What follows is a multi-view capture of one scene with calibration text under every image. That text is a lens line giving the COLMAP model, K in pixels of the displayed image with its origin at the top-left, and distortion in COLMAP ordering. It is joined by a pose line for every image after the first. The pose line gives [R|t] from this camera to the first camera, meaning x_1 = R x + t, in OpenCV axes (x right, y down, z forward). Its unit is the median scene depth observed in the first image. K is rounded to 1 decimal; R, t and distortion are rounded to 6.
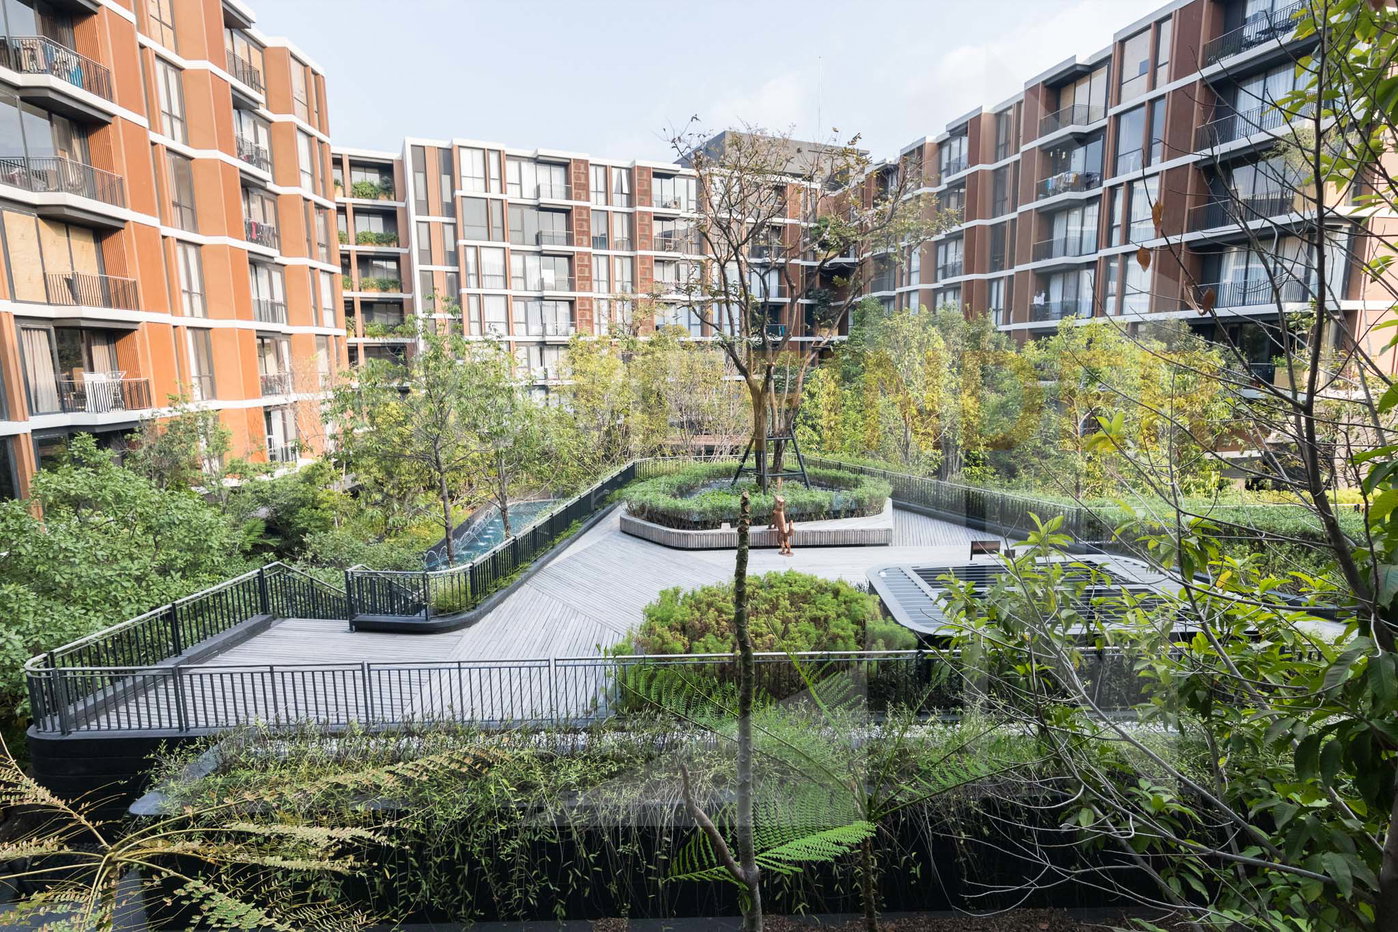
lens RADIAL K [[715.0, 0, 695.9], [0, 715.0, 465.9], [0, 0, 1]] dist [0.000612, 0.000135]
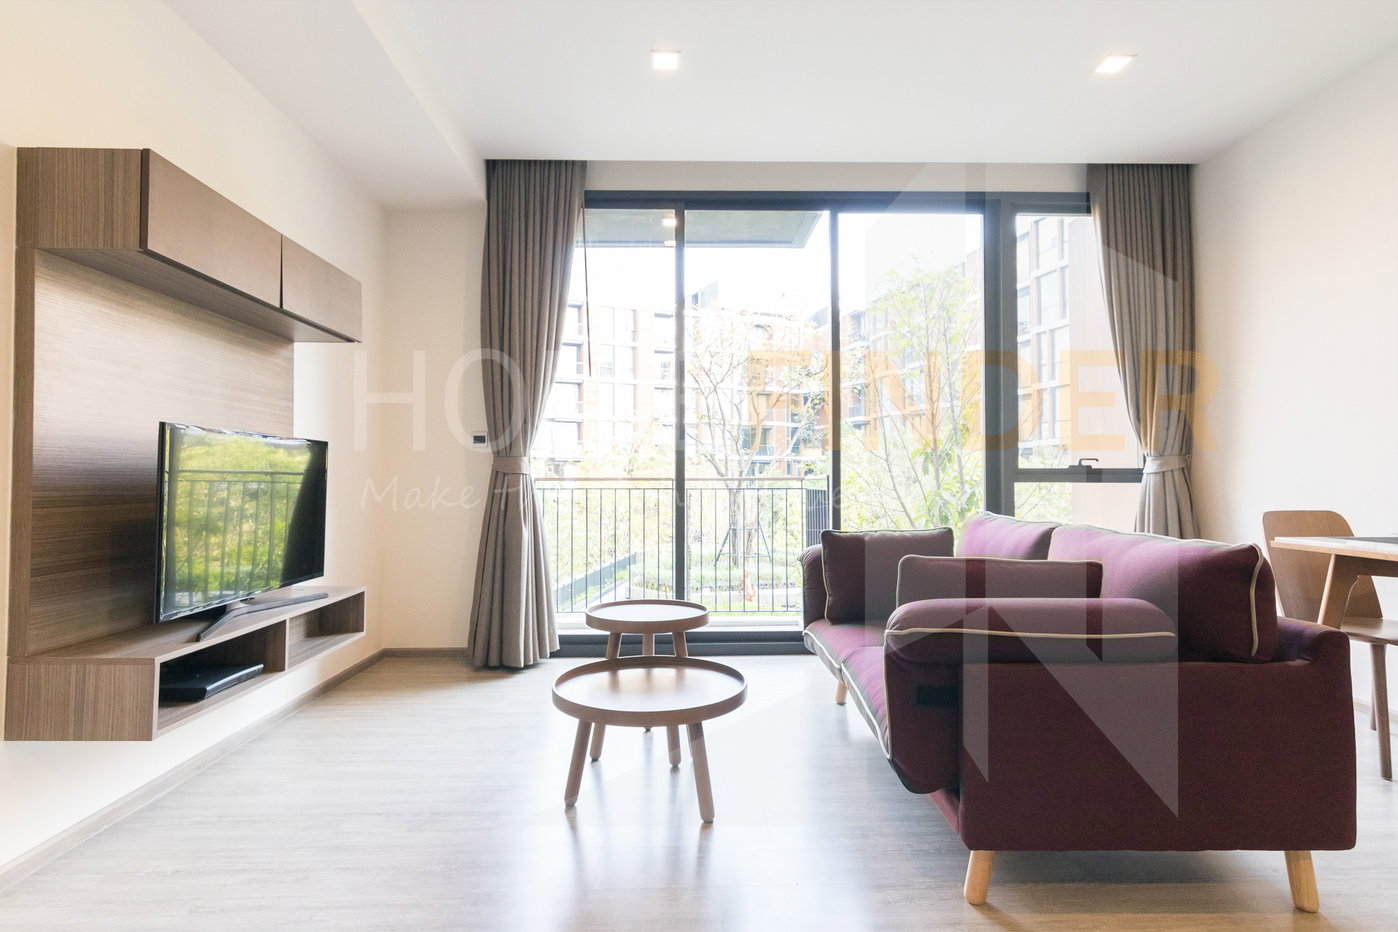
lens RADIAL K [[715.0, 0, 697.9], [0, 715.0, 462.4], [0, 0, 1]] dist [0.000612, 0.000135]
pose [[0.999950, 0.009155, 0.004024, 0.010012], [-0.008327, 0.985060, -0.172012, 0.032315], [-0.005539, 0.171970, 0.985087, -0.136487]]
